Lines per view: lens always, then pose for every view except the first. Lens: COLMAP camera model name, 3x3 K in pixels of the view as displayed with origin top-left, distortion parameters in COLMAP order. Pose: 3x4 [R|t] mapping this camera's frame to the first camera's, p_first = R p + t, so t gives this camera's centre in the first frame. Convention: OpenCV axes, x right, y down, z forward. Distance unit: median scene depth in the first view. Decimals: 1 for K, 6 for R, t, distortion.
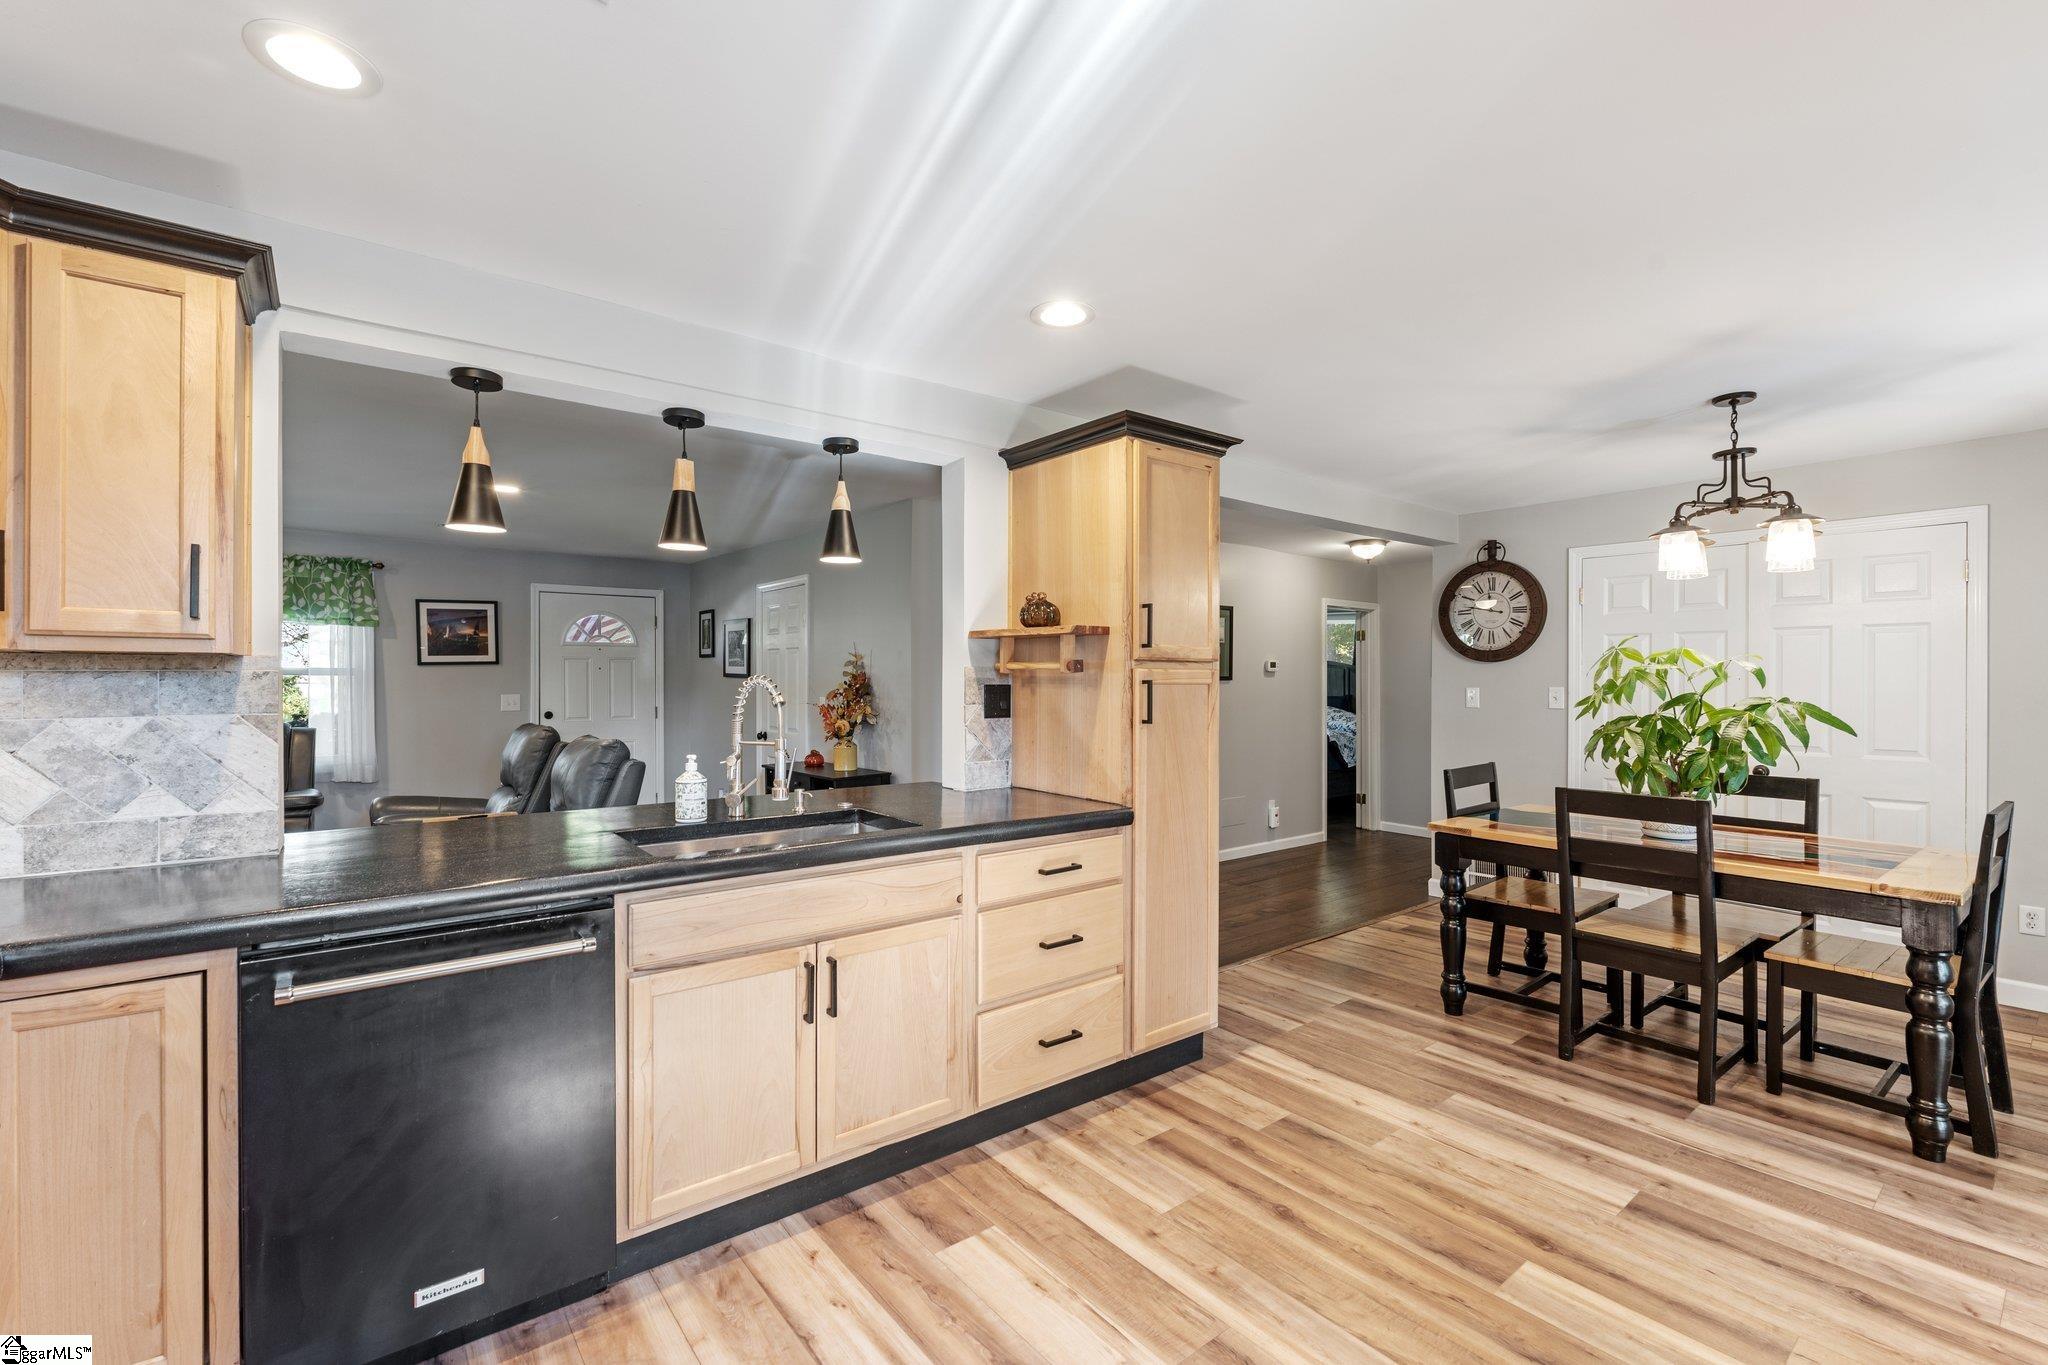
lens RADIAL K [[892.7, 0, 1023.1], [0, 892.7, 677.1], [0, 0, 1]] dist [-0.002085, 0.000143]
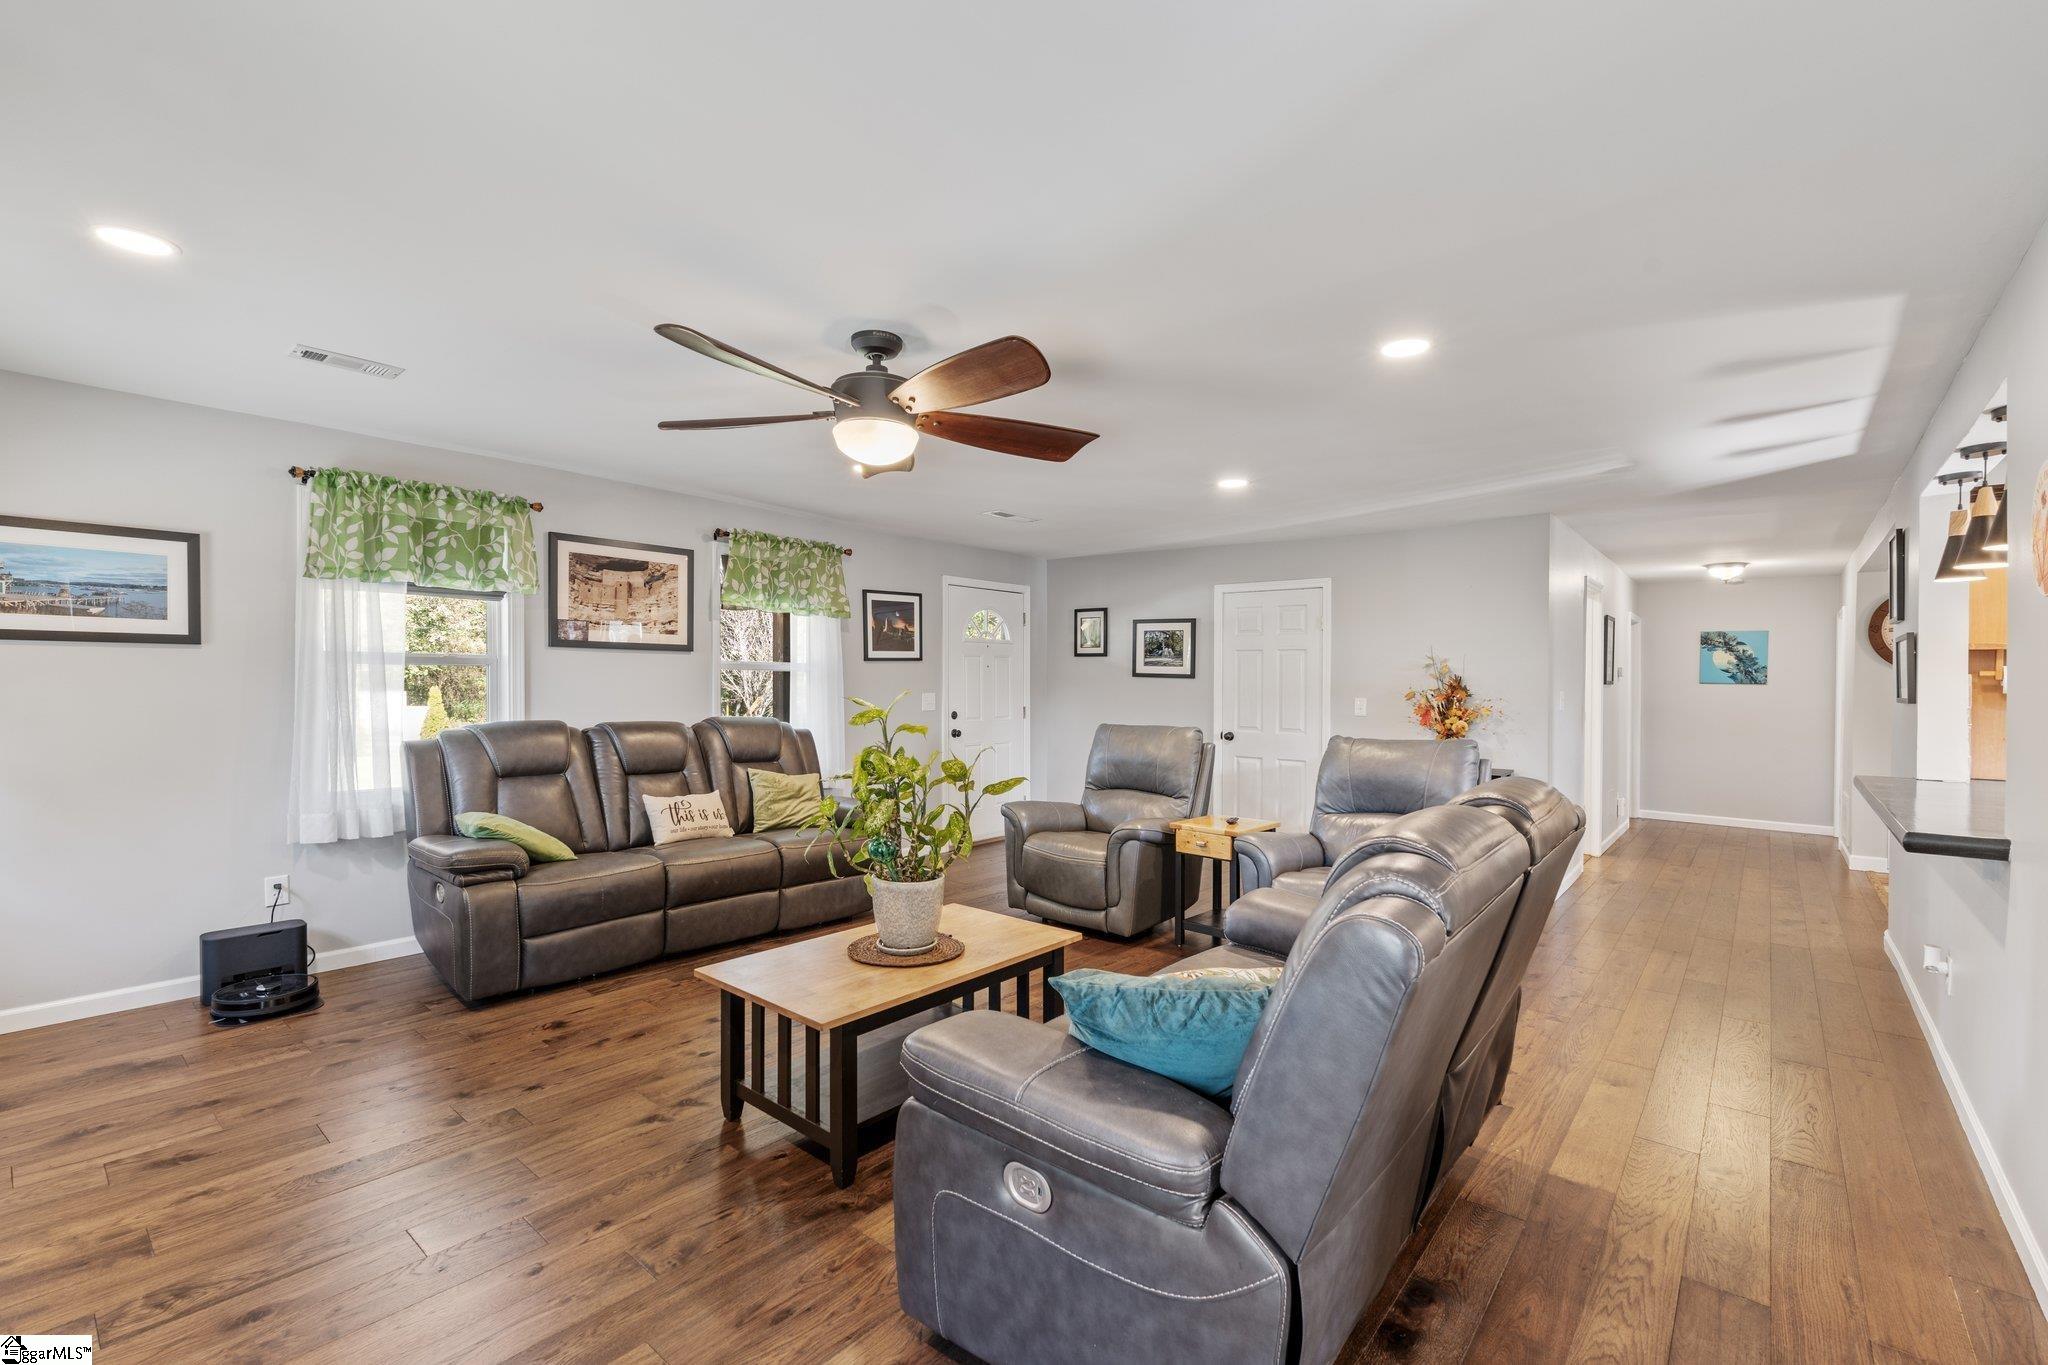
lens RADIAL K [[892.7, 0, 1029.9], [0, 892.7, 685.2], [0, 0, 1]] dist [-0.002085, 0.000143]
pose [[0.981715, 0.012827, 0.189924, -0.693889], [-0.015750, 0.999779, 0.013890, -0.003765], [-0.189704, -0.016628, 0.981701, 0.061598]]
